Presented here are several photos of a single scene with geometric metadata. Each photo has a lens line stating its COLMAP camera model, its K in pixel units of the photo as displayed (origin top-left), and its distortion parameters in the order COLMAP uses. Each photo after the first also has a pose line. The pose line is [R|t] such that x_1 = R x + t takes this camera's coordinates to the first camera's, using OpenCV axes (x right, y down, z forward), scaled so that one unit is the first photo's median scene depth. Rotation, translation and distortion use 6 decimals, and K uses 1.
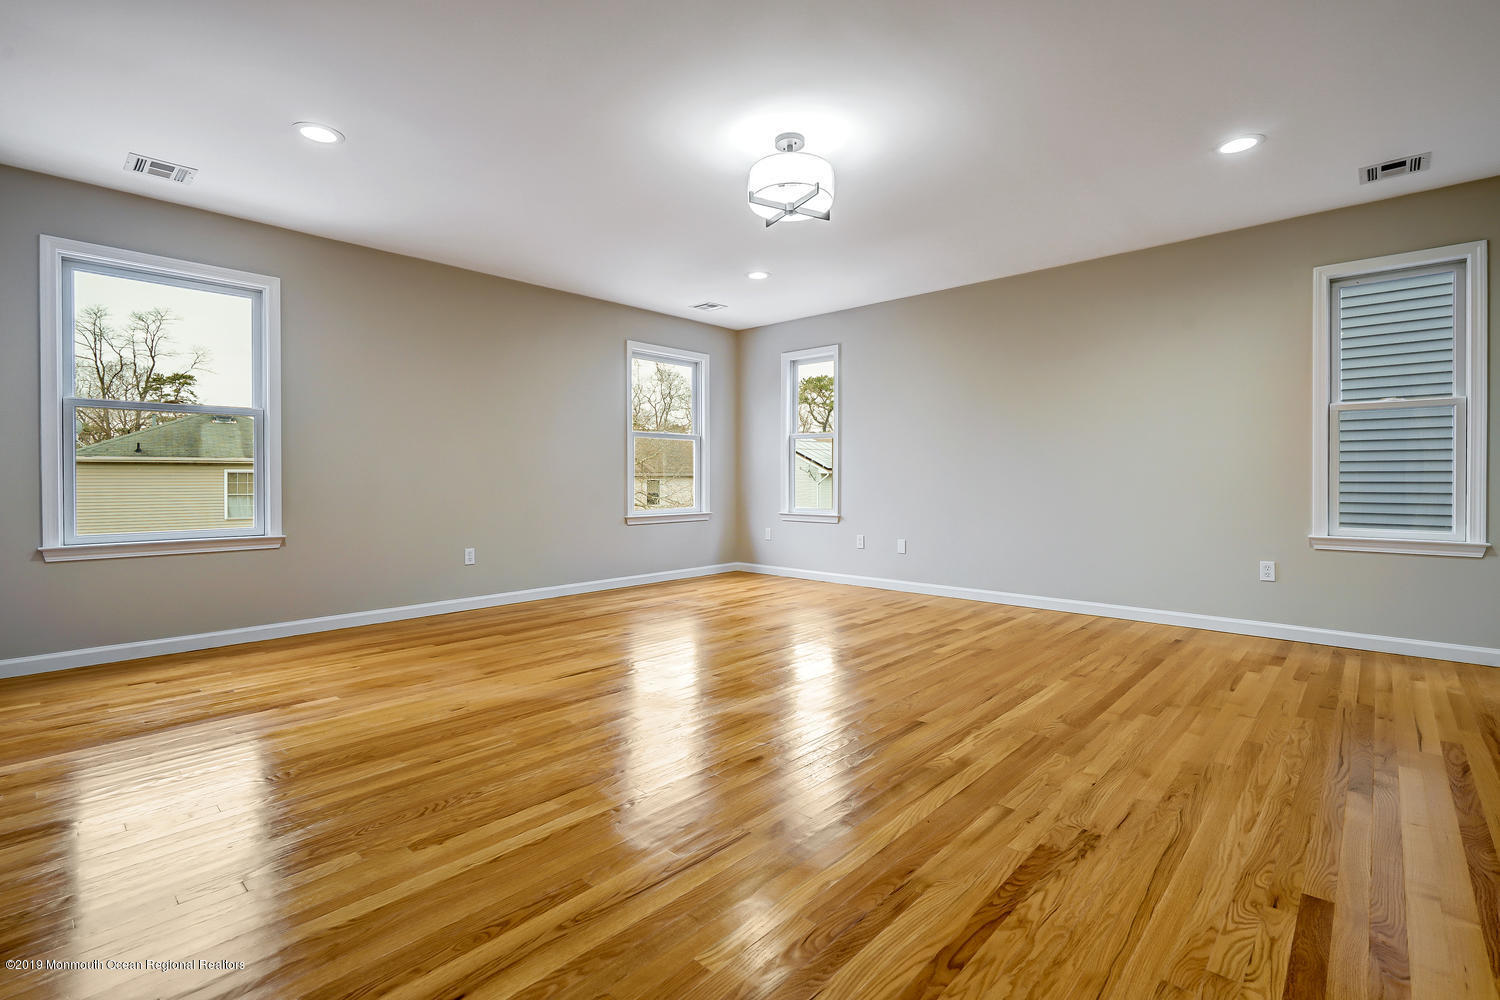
lens RADIAL K [[685.6, 0, 746.4], [0, 685.6, 497.1], [0, 0, 1]] dist [-0.004091, -0.000902]
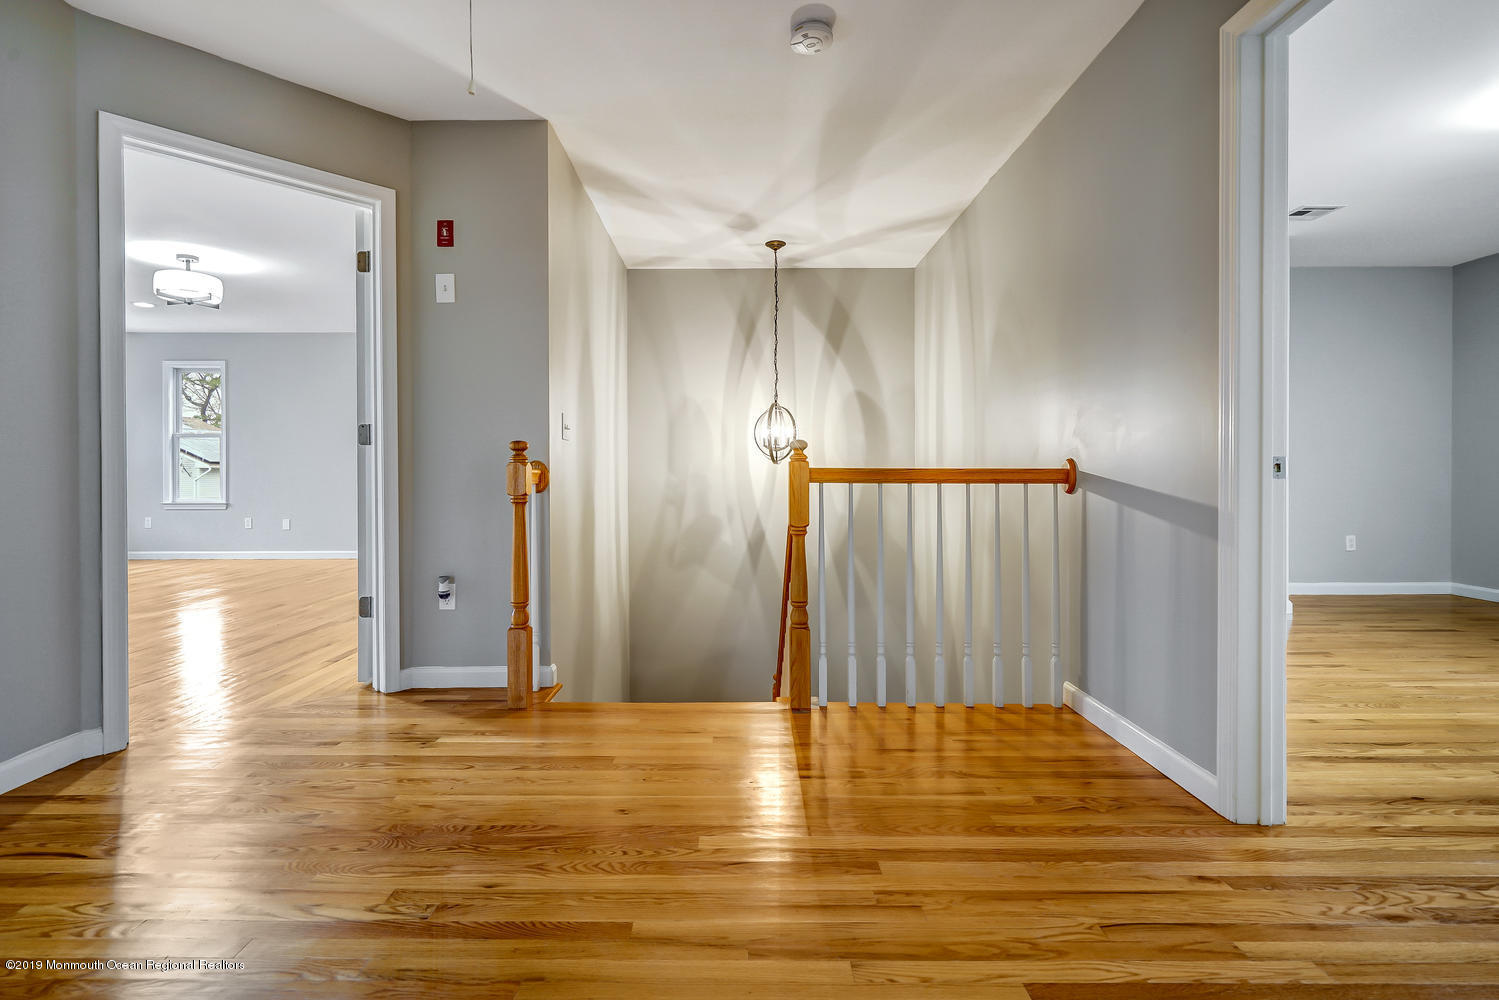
lens RADIAL K [[685.2, 0, 740.1], [0, 685.2, 473.7], [0, 0, 1]] dist [-0.004091, -0.000902]
pose [[0.711509, -0.002202, 0.702673, -0.063001], [0.021090, 0.999611, -0.018223, 0.015182], [-0.702360, 0.027786, 0.711279, -0.457241]]
